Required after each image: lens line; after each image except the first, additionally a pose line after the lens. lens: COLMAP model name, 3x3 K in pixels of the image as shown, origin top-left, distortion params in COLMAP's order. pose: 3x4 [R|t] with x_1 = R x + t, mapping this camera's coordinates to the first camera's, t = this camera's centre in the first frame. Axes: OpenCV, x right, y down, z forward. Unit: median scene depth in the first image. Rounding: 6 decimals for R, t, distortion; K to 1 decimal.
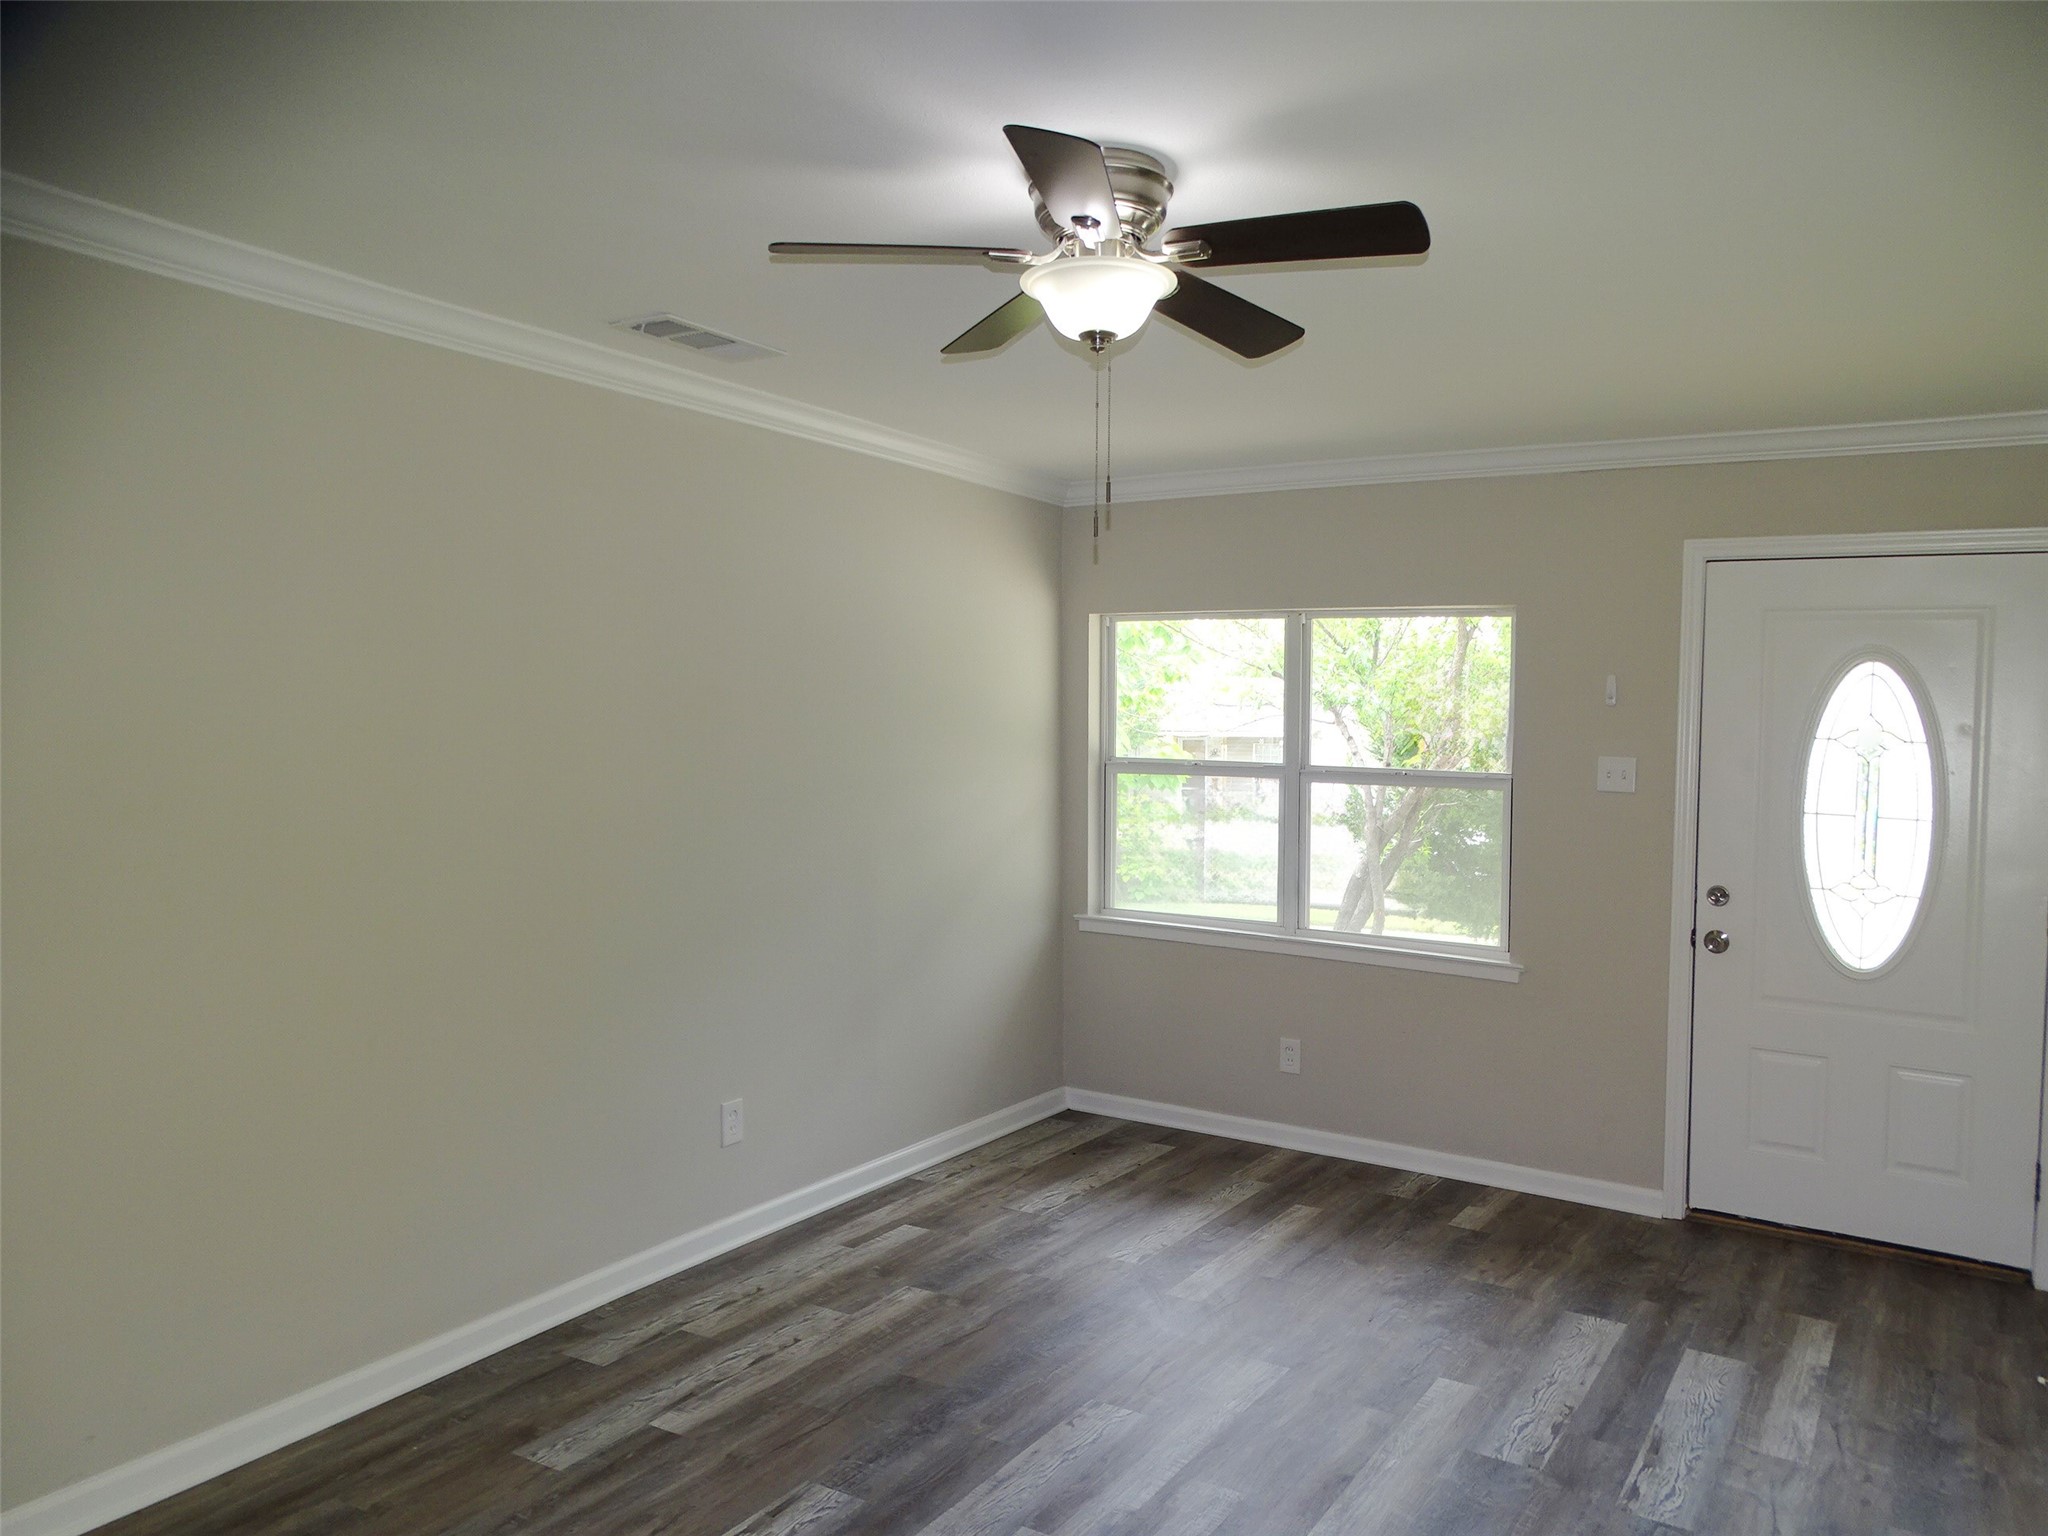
lens RADIAL K [[1539.0, 0, 1064.4], [0, 1539.0, 771.2], [0, 0, 1]] dist [0.072548, -0.057320]
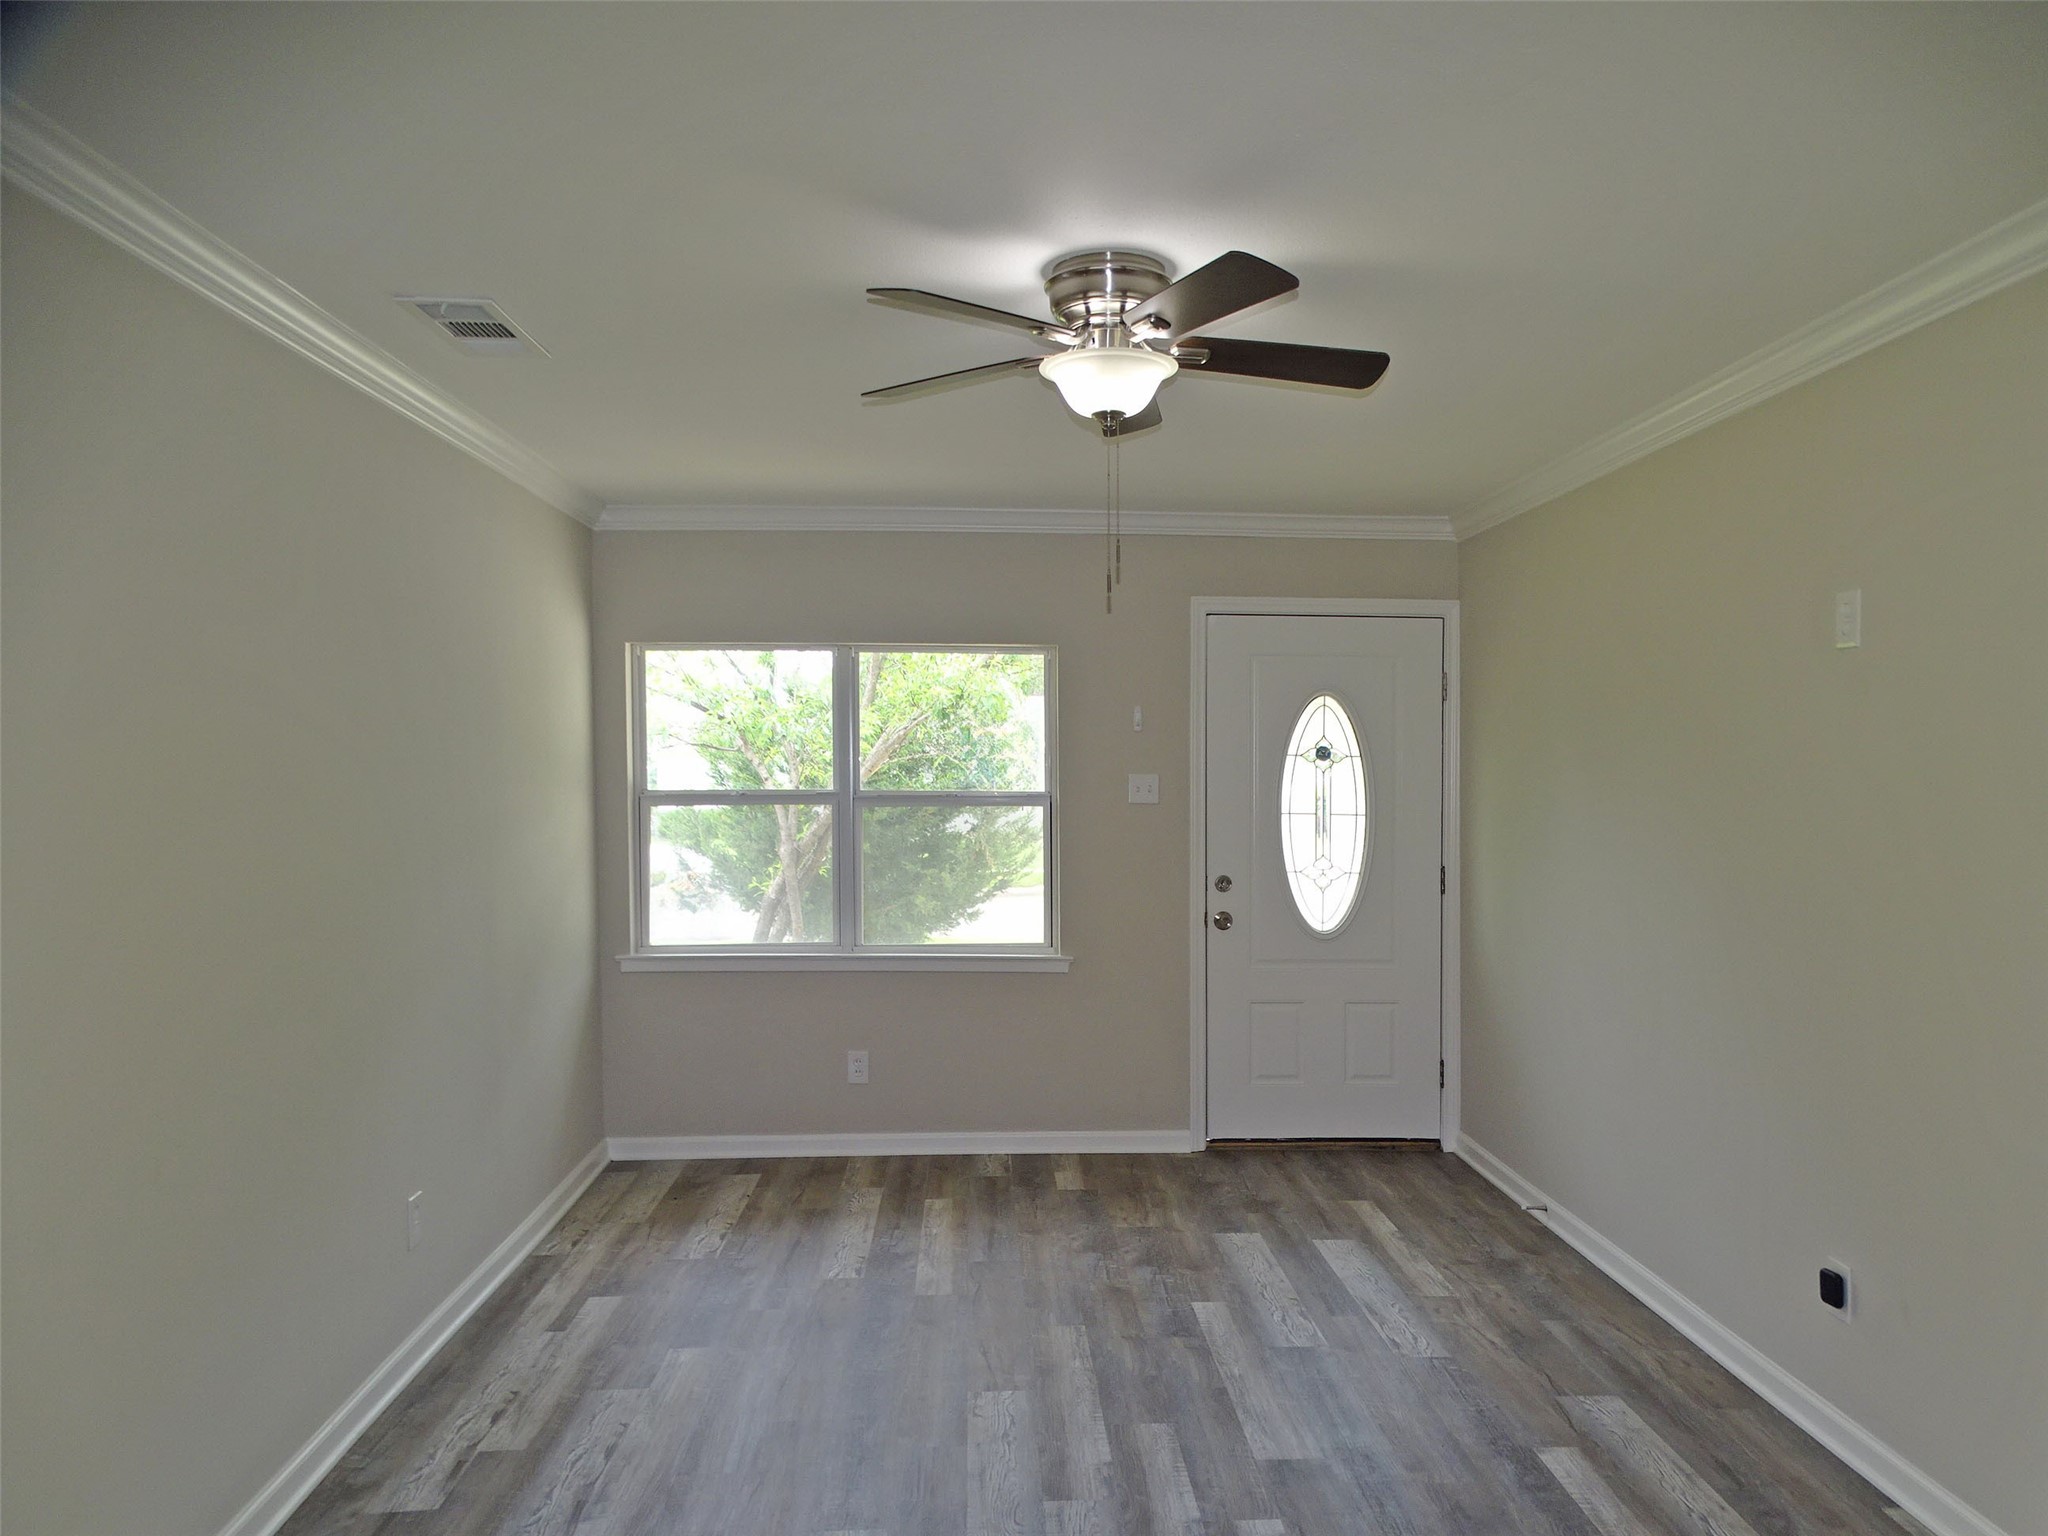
lens RADIAL K [[1539.0, 0, 1064.4], [0, 1539.0, 771.2], [0, 0, 1]] dist [0.072548, -0.057320]
pose [[0.826847, -0.029738, 0.561640, -0.367558], [0.036873, 0.999319, -0.001372, -0.012313], [-0.561217, 0.021844, 0.827381, 0.052371]]
